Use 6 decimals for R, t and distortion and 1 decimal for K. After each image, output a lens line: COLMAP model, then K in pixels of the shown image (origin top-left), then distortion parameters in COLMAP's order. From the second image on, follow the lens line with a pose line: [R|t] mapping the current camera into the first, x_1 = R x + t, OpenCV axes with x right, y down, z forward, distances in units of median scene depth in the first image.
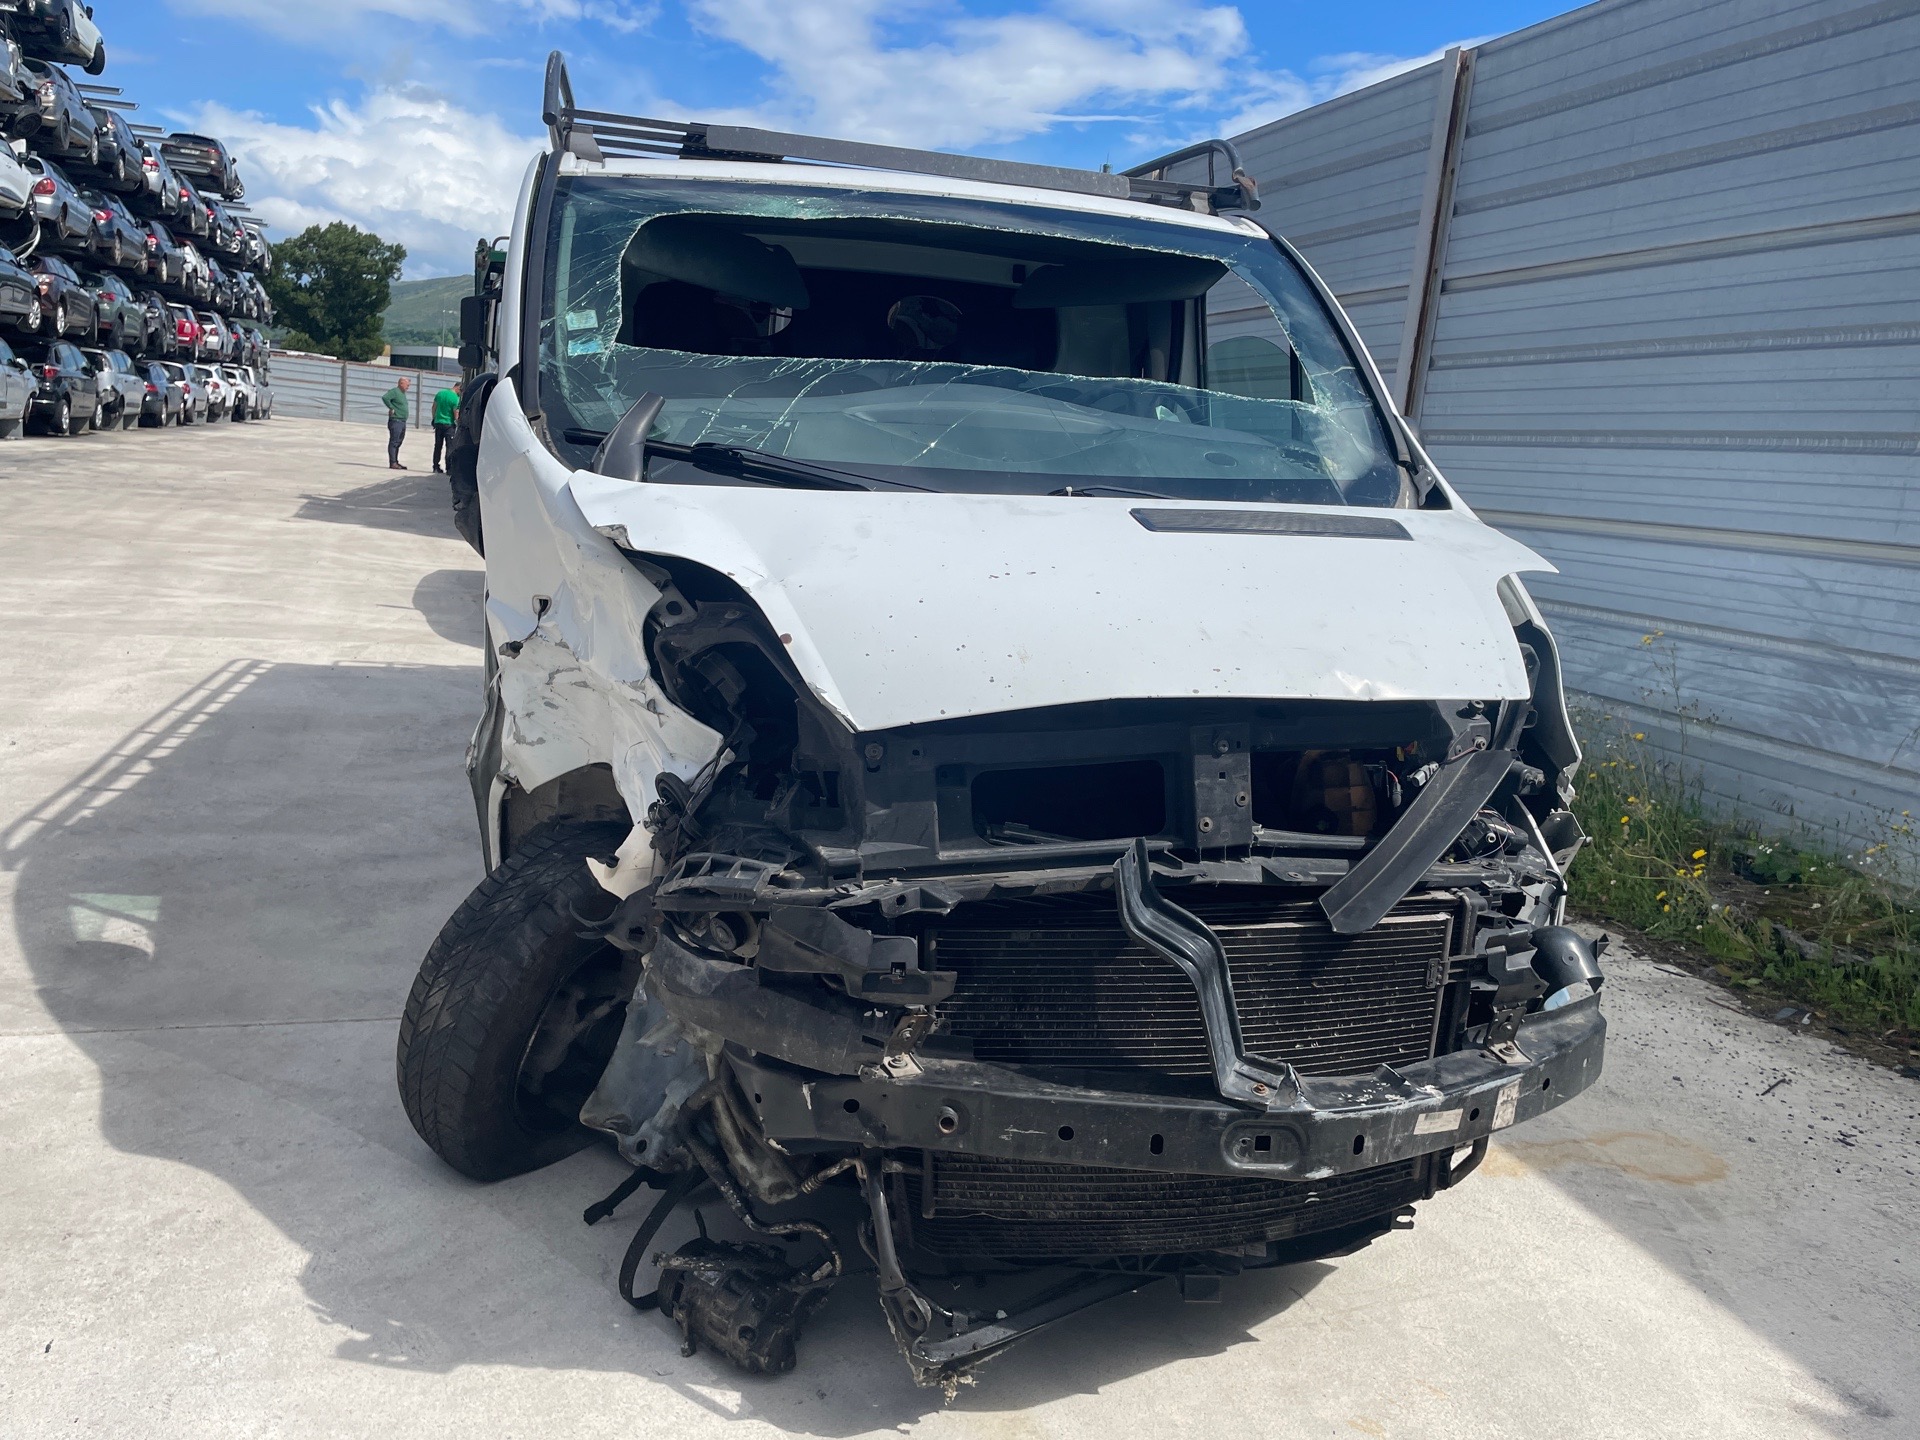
lens RADIAL K [[1465.7, 0, 960.8], [0, 1465.7, 717.3], [0, 0, 1]] dist [0.010135, -0.016044]
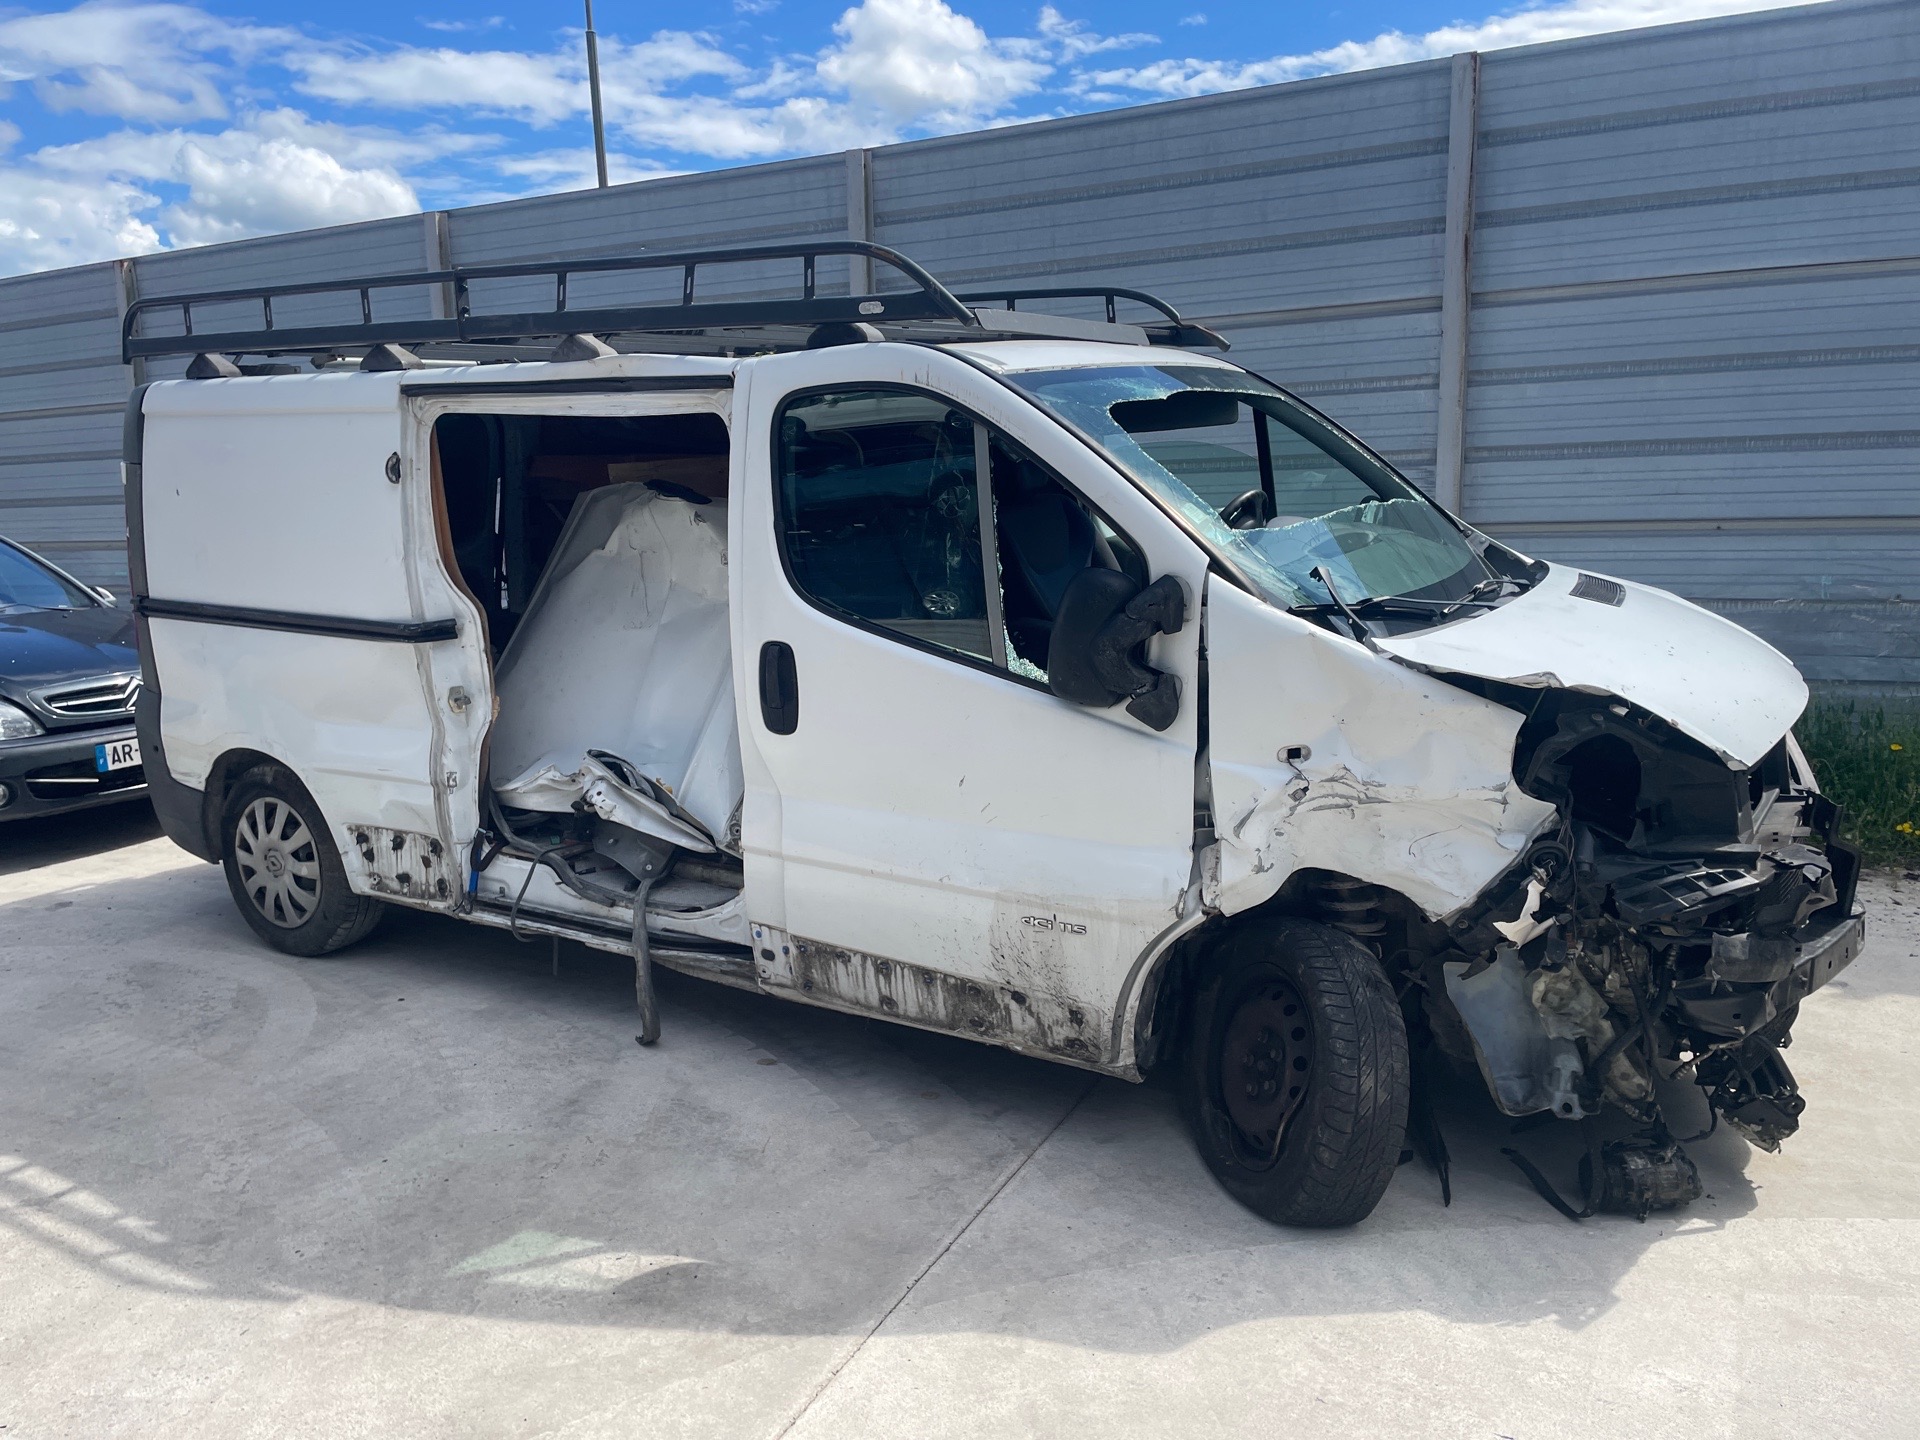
lens RADIAL K [[1465.7, 0, 957.0], [0, 1465.7, 723.2], [0, 0, 1]] dist [0.010135, -0.016044]
pose [[0.705789, -0.221356, 0.672951, -0.933738], [0.211374, 0.972461, 0.098186, -0.200821], [-0.676153, 0.072946, 0.733142, 0.219174]]
